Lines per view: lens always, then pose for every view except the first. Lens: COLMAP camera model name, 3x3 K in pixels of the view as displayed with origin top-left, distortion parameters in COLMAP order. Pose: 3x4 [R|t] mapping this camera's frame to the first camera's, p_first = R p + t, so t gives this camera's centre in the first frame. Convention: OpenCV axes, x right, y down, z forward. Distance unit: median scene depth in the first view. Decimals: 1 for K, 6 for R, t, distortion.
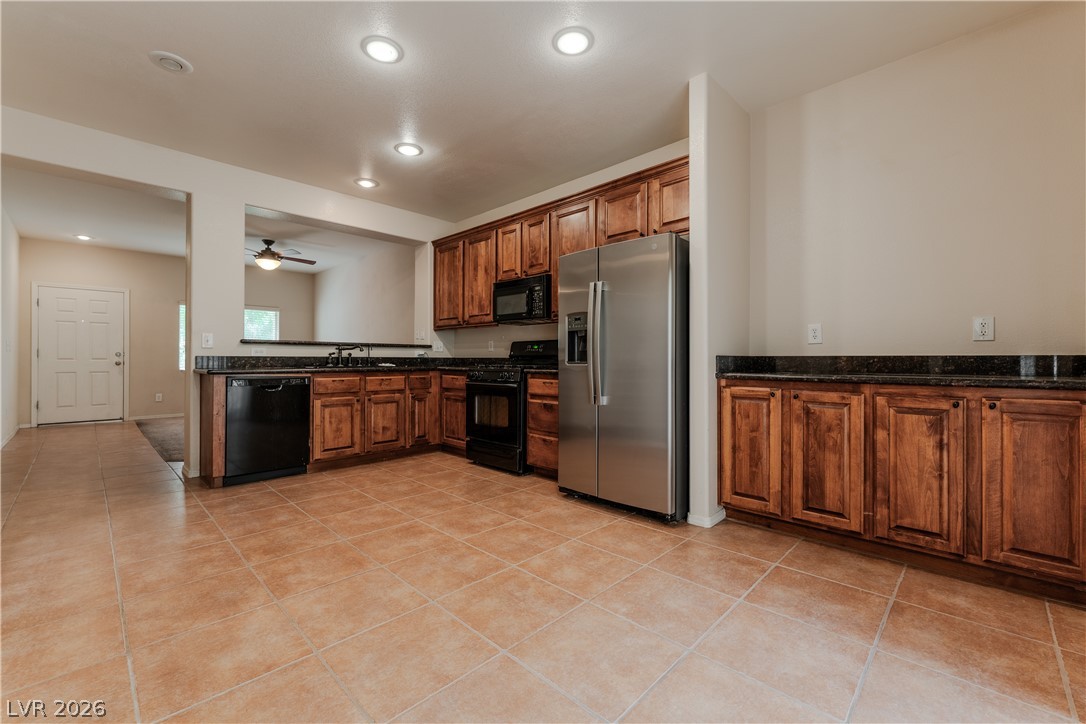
lens RADIAL K [[448.5, 0, 543.0], [0, 448.5, 362.0], [0, 0, 1]] dist [-0.002530, -0.000126]
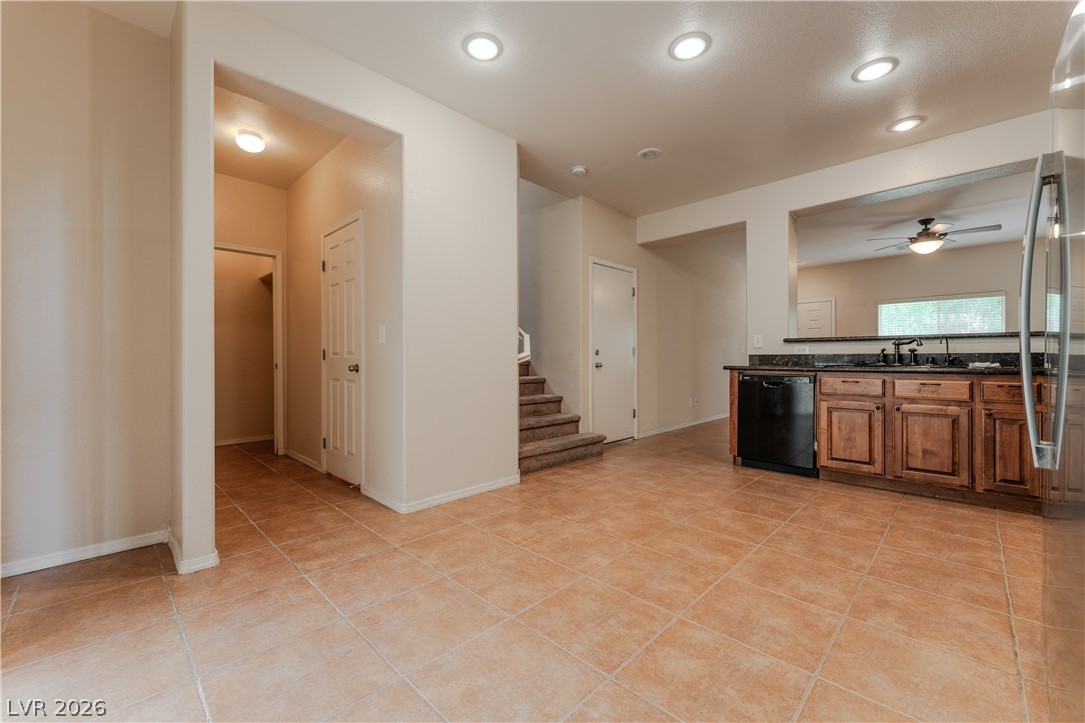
lens RADIAL K [[435.8, 0, 533.5], [0, 435.8, 357.3], [0, 0, 1]] dist [-0.000144, -0.000044]
pose [[-0.008900, -0.004533, -0.999950, 0.449364], [-0.002777, 0.999986, -0.004508, 0.000996], [0.999957, 0.002737, -0.008912, 0.475332]]
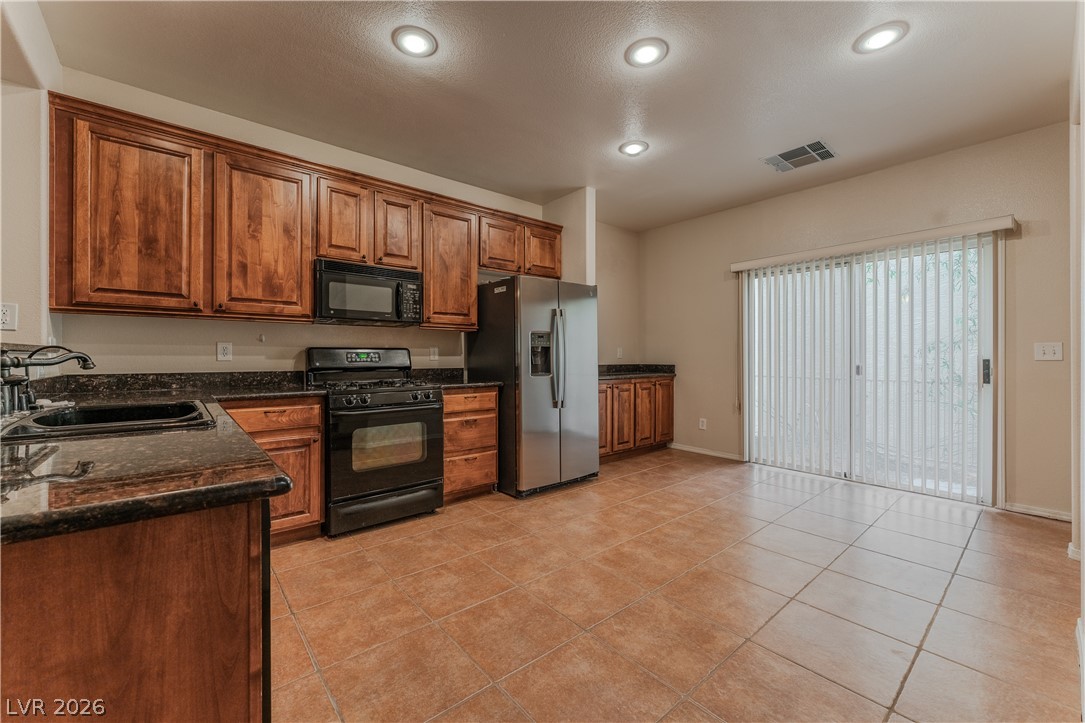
lens RADIAL K [[435.8, 0, 533.5], [0, 435.8, 357.3], [0, 0, 1]] dist [-0.000144, -0.000044]
pose [[0.101405, -0.006588, 0.994823, -0.945348], [0.002607, 0.999976, 0.006357, -0.045903], [-0.994842, 0.001949, 0.101420, 0.828615]]
